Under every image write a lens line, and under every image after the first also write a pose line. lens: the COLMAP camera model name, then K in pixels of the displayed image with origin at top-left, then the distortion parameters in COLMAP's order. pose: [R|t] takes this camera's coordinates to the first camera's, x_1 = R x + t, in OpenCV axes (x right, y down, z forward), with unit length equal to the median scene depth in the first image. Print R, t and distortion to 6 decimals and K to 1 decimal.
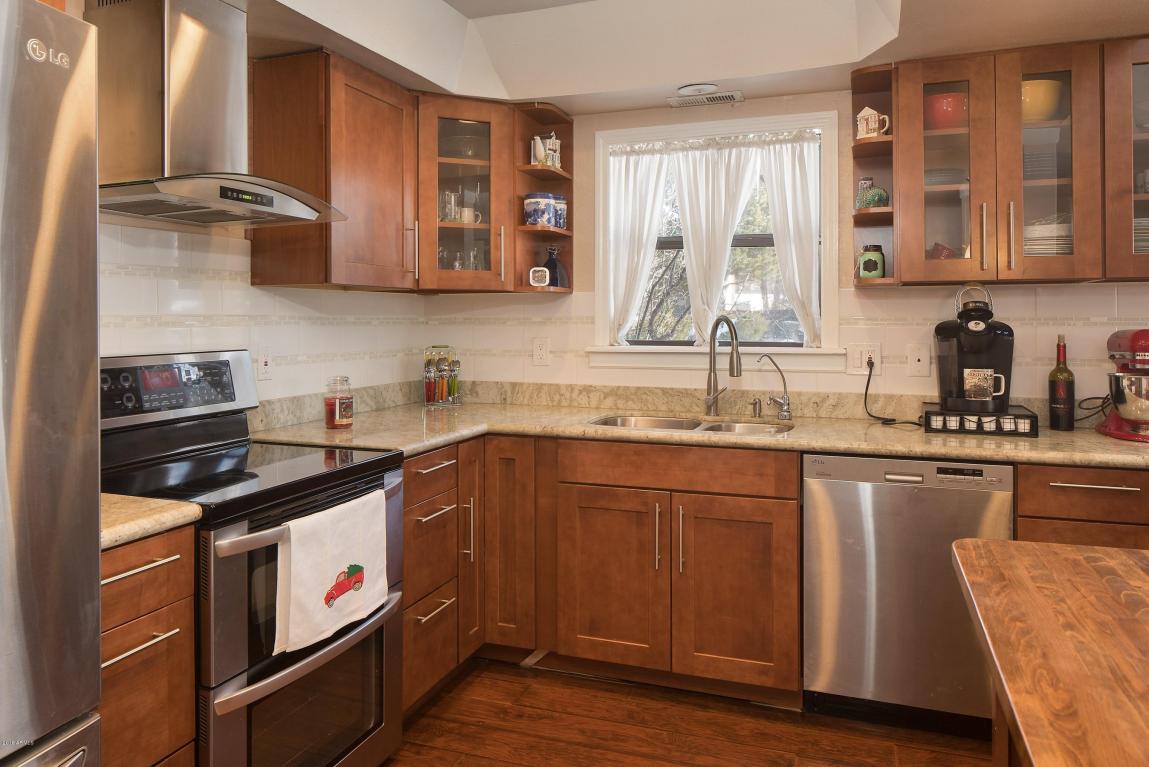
lens RADIAL K [[813.4, 0, 560.5], [0, 813.4, 310.6], [0, 0, 1]] dist [-0.000736, -0.000904]
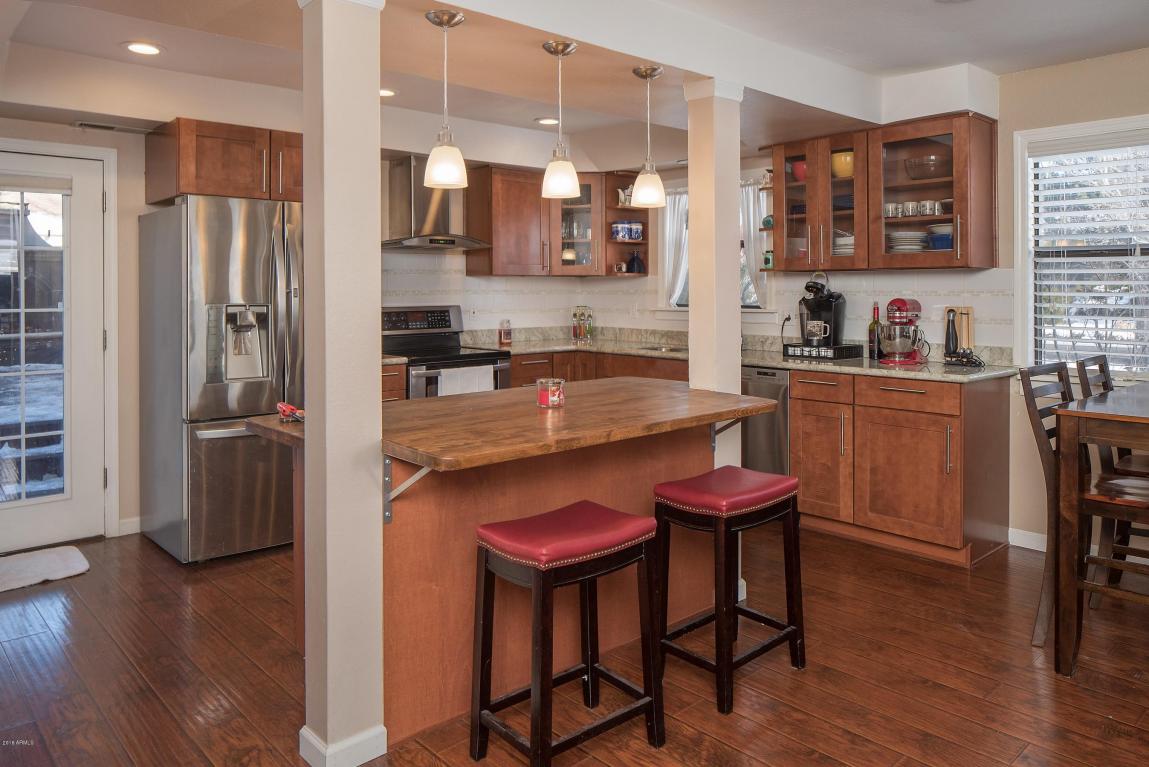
lens RADIAL K [[813.4, 0, 560.5], [0, 813.4, 310.6], [0, 0, 1]] dist [-0.000736, -0.000904]
pose [[0.882280, 0.011995, -0.470572, 0.837677], [0.006493, 0.999270, 0.037646, -0.018948], [0.470680, -0.036270, 0.881558, -0.767951]]
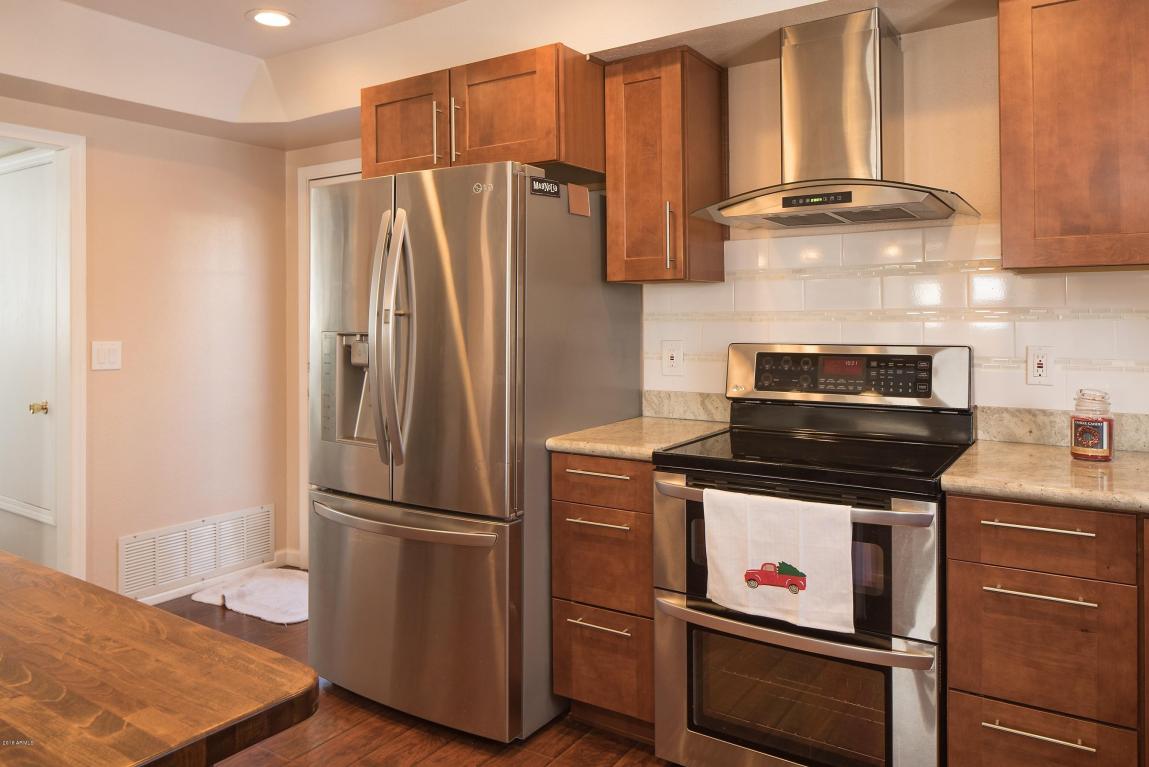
lens RADIAL K [[813.4, 0, 560.5], [0, 813.4, 310.6], [0, 0, 1]] dist [-0.000736, -0.000904]
pose [[-0.247384, -0.003082, -0.968913, 0.569495], [0.019033, 0.999787, -0.008040, 0.006395], [0.968731, -0.020430, -0.247272, 0.729345]]
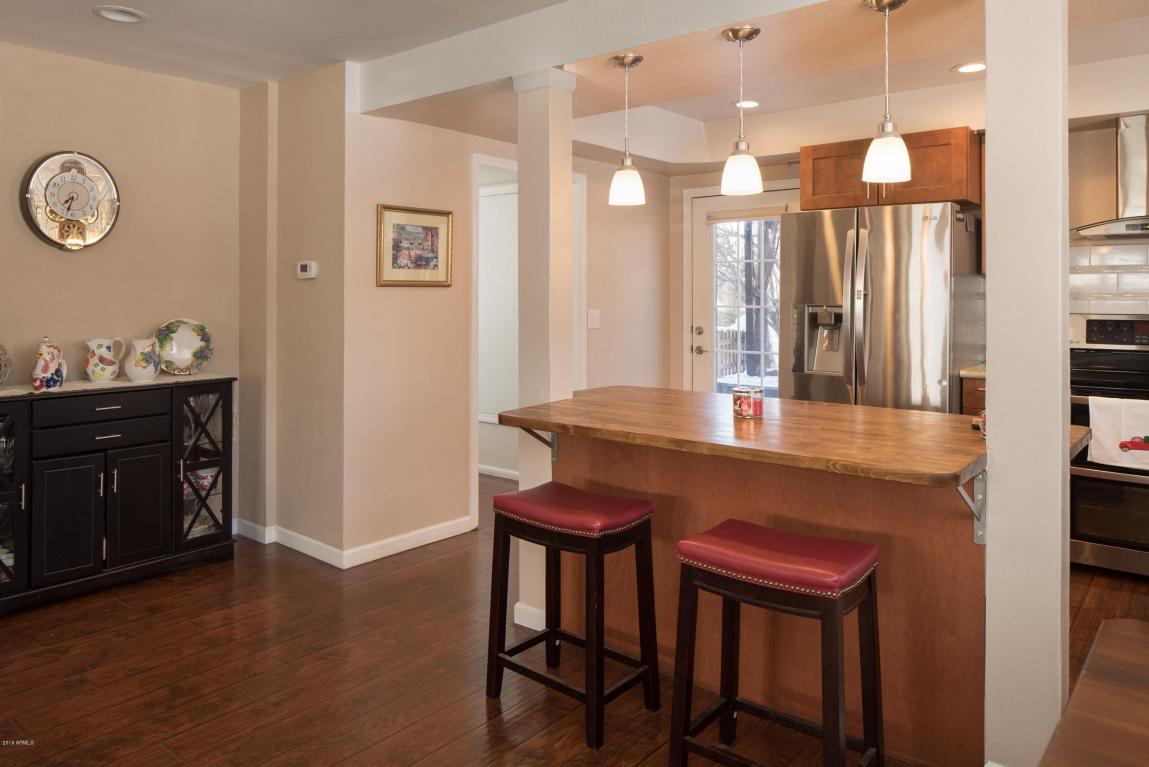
lens RADIAL K [[783.0, 0, 573.9], [0, 783.0, 298.7], [0, 0, 1]] dist [-0.004371, -0.002411]
pose [[-0.334290, 0.006236, -0.942450, 1.281007], [0.010477, 0.999941, 0.002900, -0.000561], [0.942412, -0.008904, -0.334336, 0.296047]]
